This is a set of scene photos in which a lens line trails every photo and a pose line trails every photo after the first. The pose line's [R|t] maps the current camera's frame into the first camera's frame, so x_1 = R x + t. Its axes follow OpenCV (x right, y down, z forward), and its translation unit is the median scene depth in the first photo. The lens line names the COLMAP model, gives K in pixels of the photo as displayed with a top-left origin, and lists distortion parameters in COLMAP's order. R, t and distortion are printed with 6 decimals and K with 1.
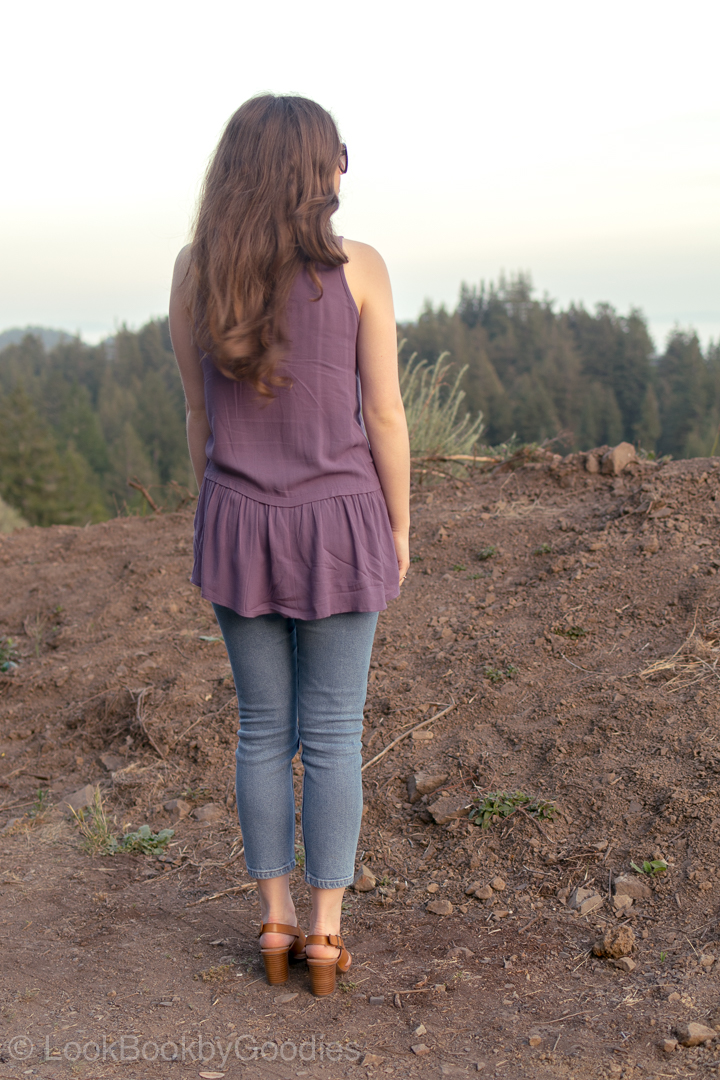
lens RADIAL K [[1642.1, 0, 360.0], [0, 1642.1, 540.0], [0, 0, 1]] dist [0.025094, -0.005739]
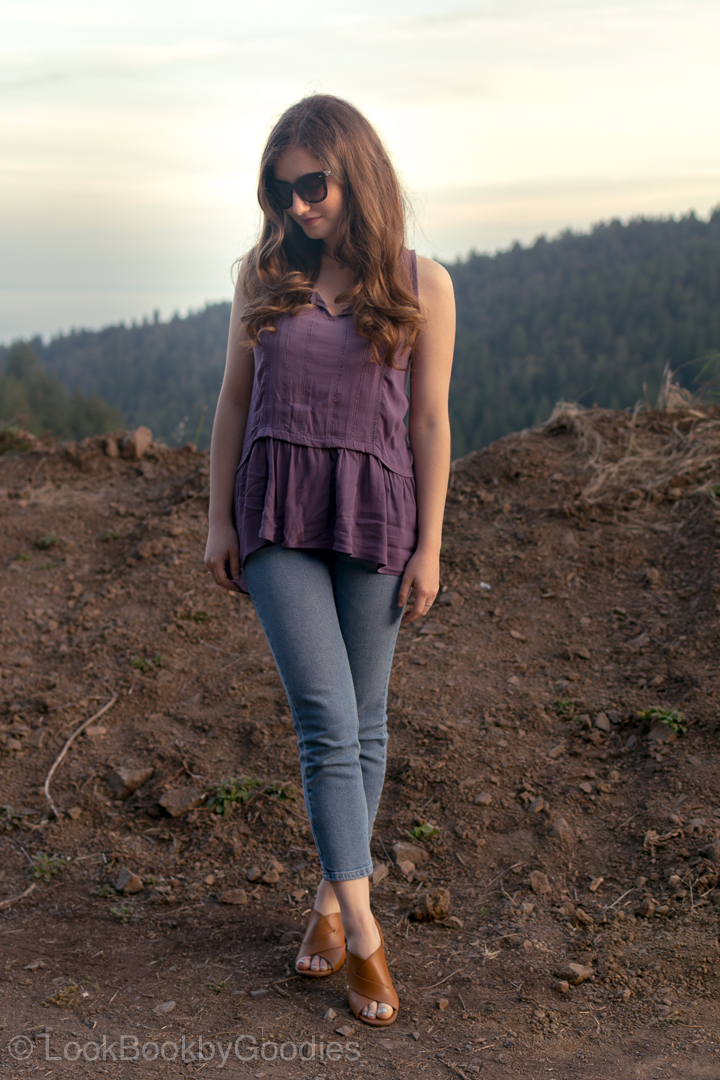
lens RADIAL K [[1642.1, 0, 360.0], [0, 1642.1, 540.0], [0, 0, 1]] dist [0.025094, -0.005739]
pose [[0.885142, -0.038895, 0.463693, -0.240395], [0.030274, 0.999203, 0.026023, -0.014436], [-0.464336, -0.008996, 0.885614, 0.047732]]
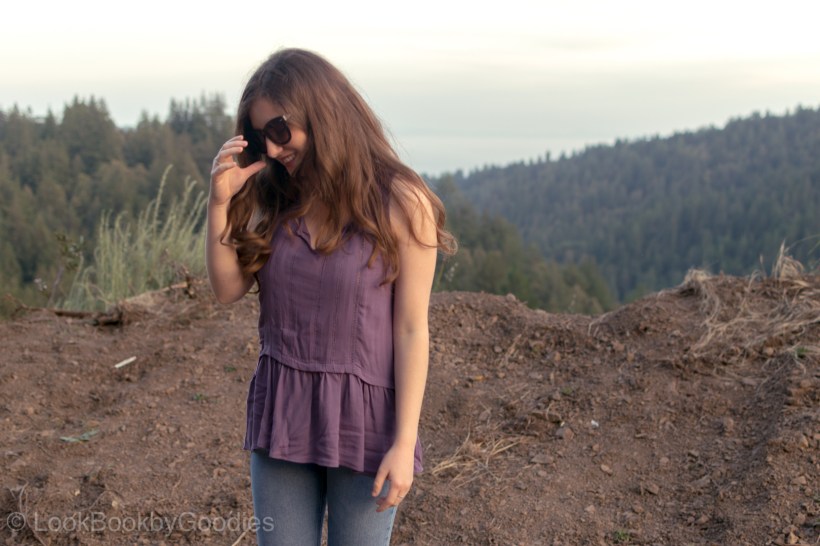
lens RADIAL K [[1246.8, 0, 410.0], [0, 1246.8, 273.0], [0, 0, 1]] dist [0.025094, -0.005739]
pose [[0.968375, 0.004967, 0.249449, -0.085583], [-0.000246, 0.999820, -0.018955, -0.052001], [-0.249498, 0.018294, 0.968202, 0.023203]]
